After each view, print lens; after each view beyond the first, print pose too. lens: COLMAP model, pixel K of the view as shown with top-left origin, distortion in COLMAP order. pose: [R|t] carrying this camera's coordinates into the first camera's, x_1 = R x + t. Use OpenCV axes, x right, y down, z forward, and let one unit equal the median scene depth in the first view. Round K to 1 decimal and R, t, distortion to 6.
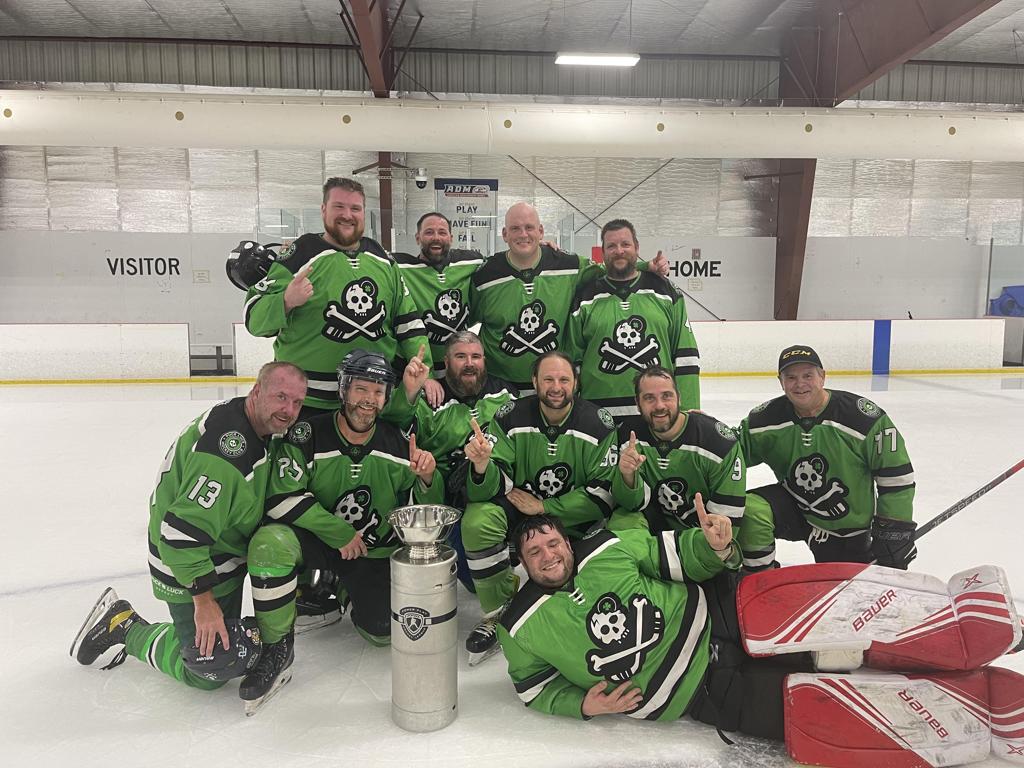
lens RADIAL K [[762.1, 0, 511.6], [0, 762.1, 386.3], [0, 0, 1]] dist [0.045024, -0.057434]
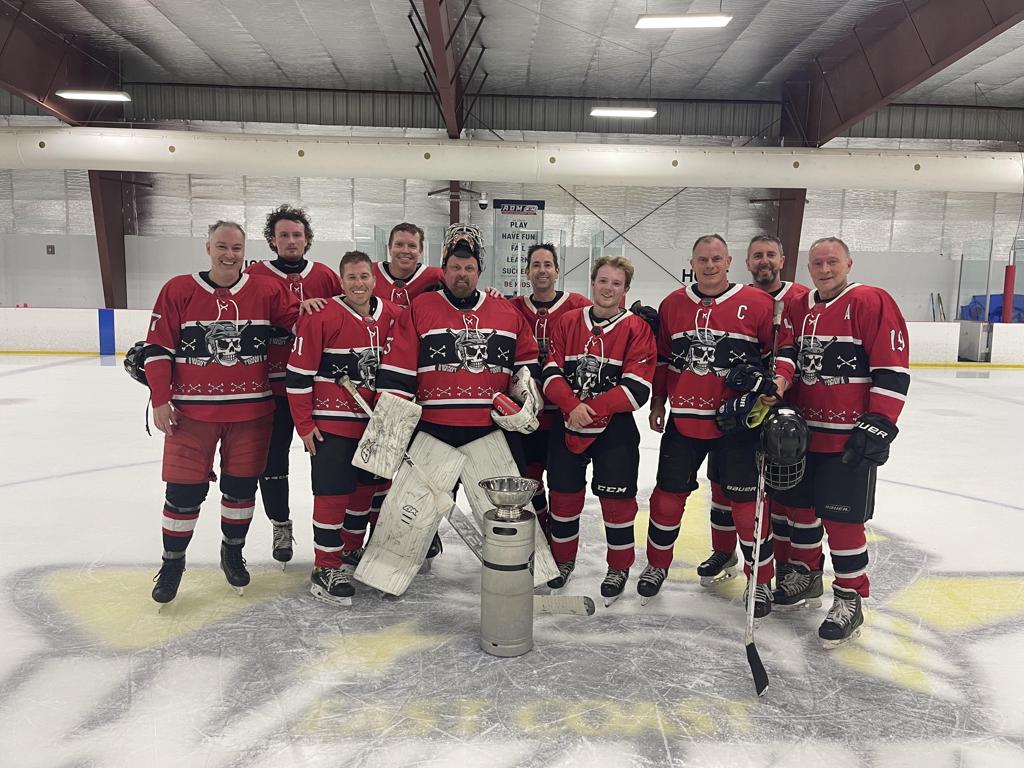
lens RADIAL K [[762.1, 0, 515.5], [0, 762.1, 385.4], [0, 0, 1]] dist [0.045024, -0.057434]
pose [[0.997790, 0.026159, -0.061079, 0.018329], [-0.026173, 0.999657, 0.000574, 0.026968], [0.061073, 0.001026, 0.998133, -0.230767]]
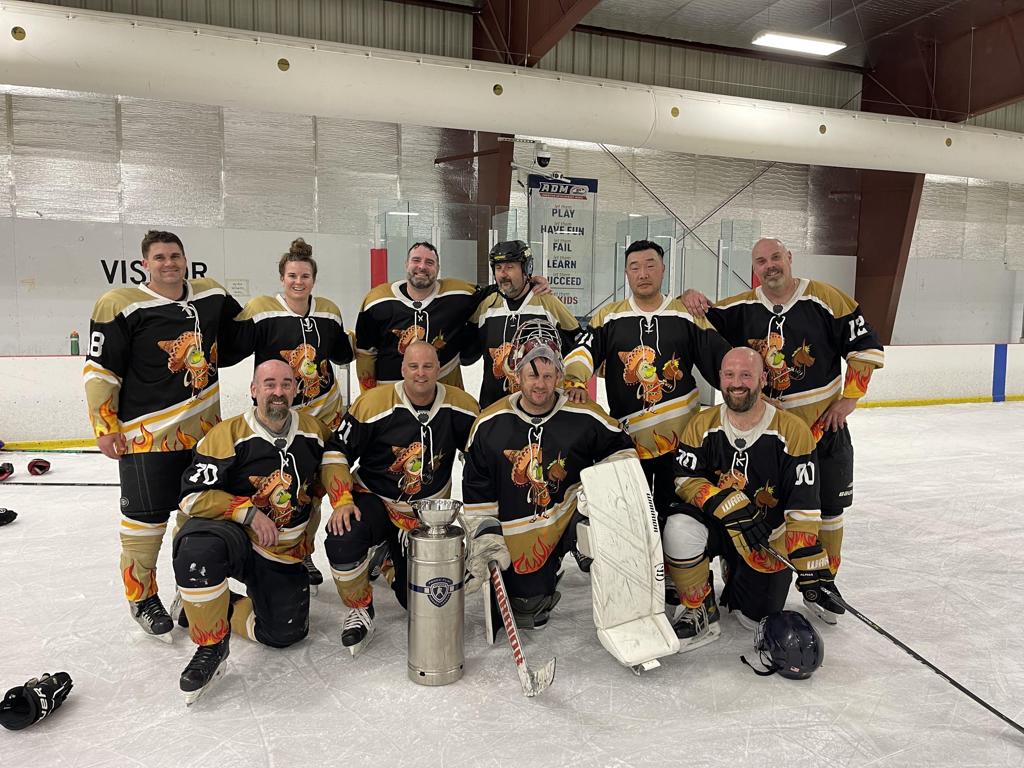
lens RADIAL K [[762.1, 0, 498.6], [0, 762.1, 403.1], [0, 0, 1]] dist [0.045024, -0.057434]
pose [[0.961557, -0.024157, 0.273541, -0.366059], [0.024411, 0.999699, 0.002476, -0.026273], [-0.273519, 0.004296, 0.961857, 0.210995]]
